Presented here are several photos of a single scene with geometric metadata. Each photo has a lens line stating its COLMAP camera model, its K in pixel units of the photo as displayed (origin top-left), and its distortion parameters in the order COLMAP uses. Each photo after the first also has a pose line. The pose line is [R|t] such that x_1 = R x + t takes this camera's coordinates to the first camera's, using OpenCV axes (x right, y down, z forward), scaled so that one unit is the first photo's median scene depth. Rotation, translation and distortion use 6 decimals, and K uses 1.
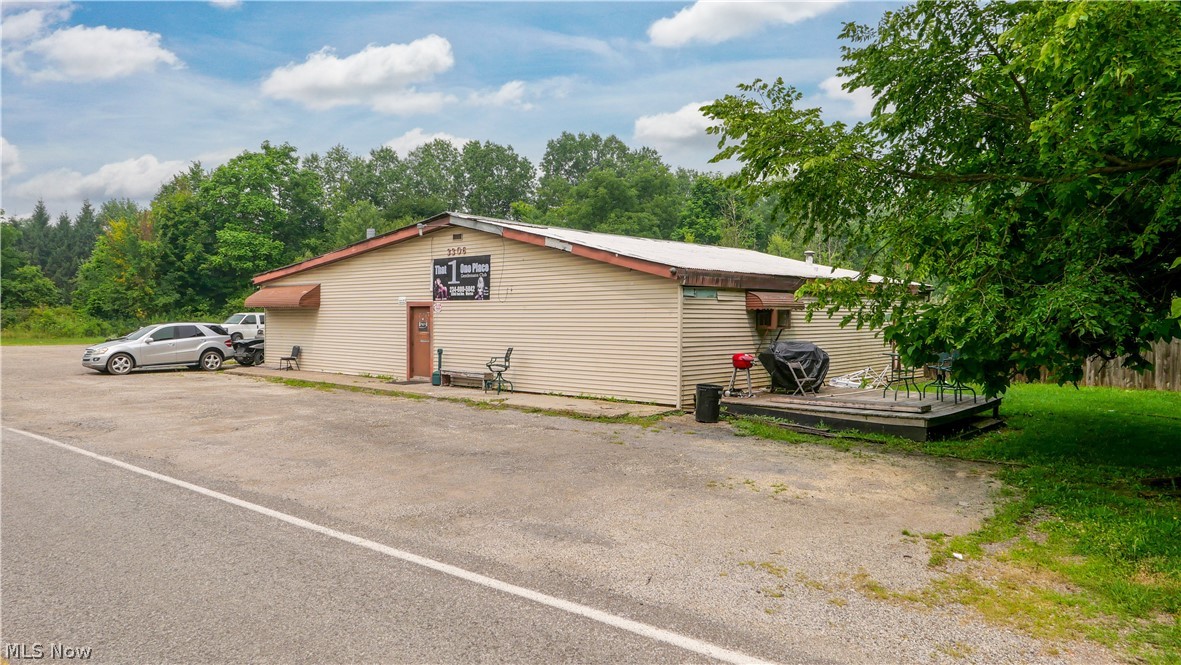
lens RADIAL K [[796.6, 0, 590.5], [0, 796.6, 332.5], [0, 0, 1]] dist [-0.001168, -0.001622]
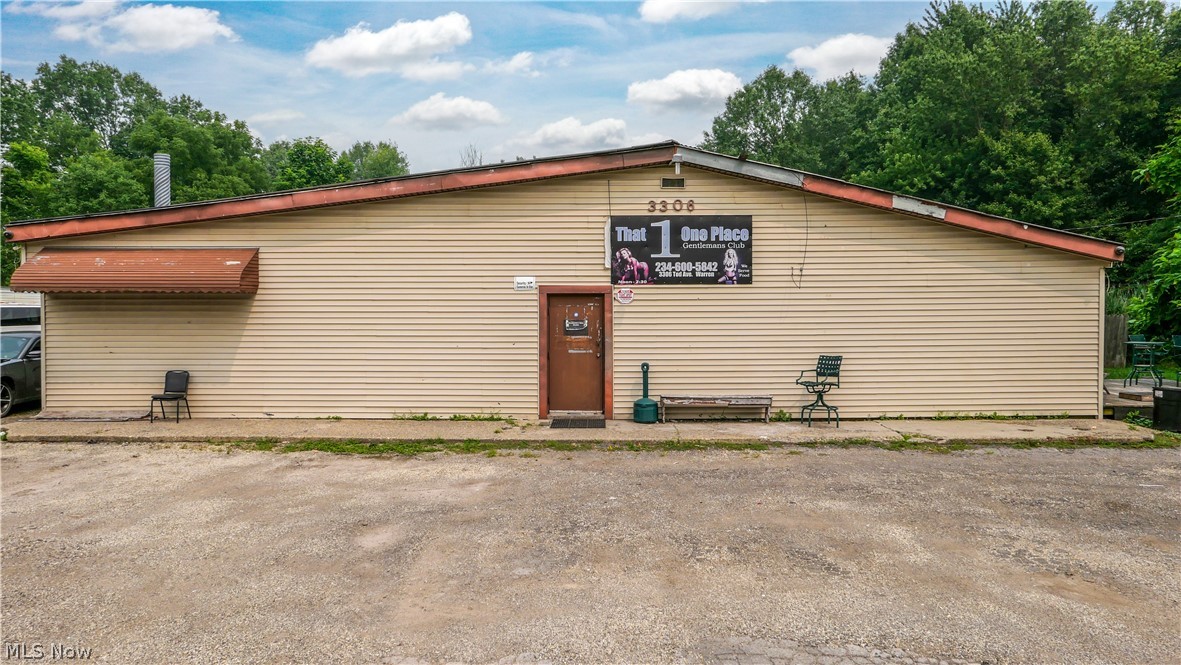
lens RADIAL K [[796.6, 0, 590.5], [0, 796.6, 332.5], [0, 0, 1]] dist [-0.001168, -0.001622]
pose [[0.730055, -0.023329, 0.682990, -0.641148], [0.021859, 0.999703, 0.010782, -0.010858], [-0.683039, 0.007058, 0.730348, 0.586699]]
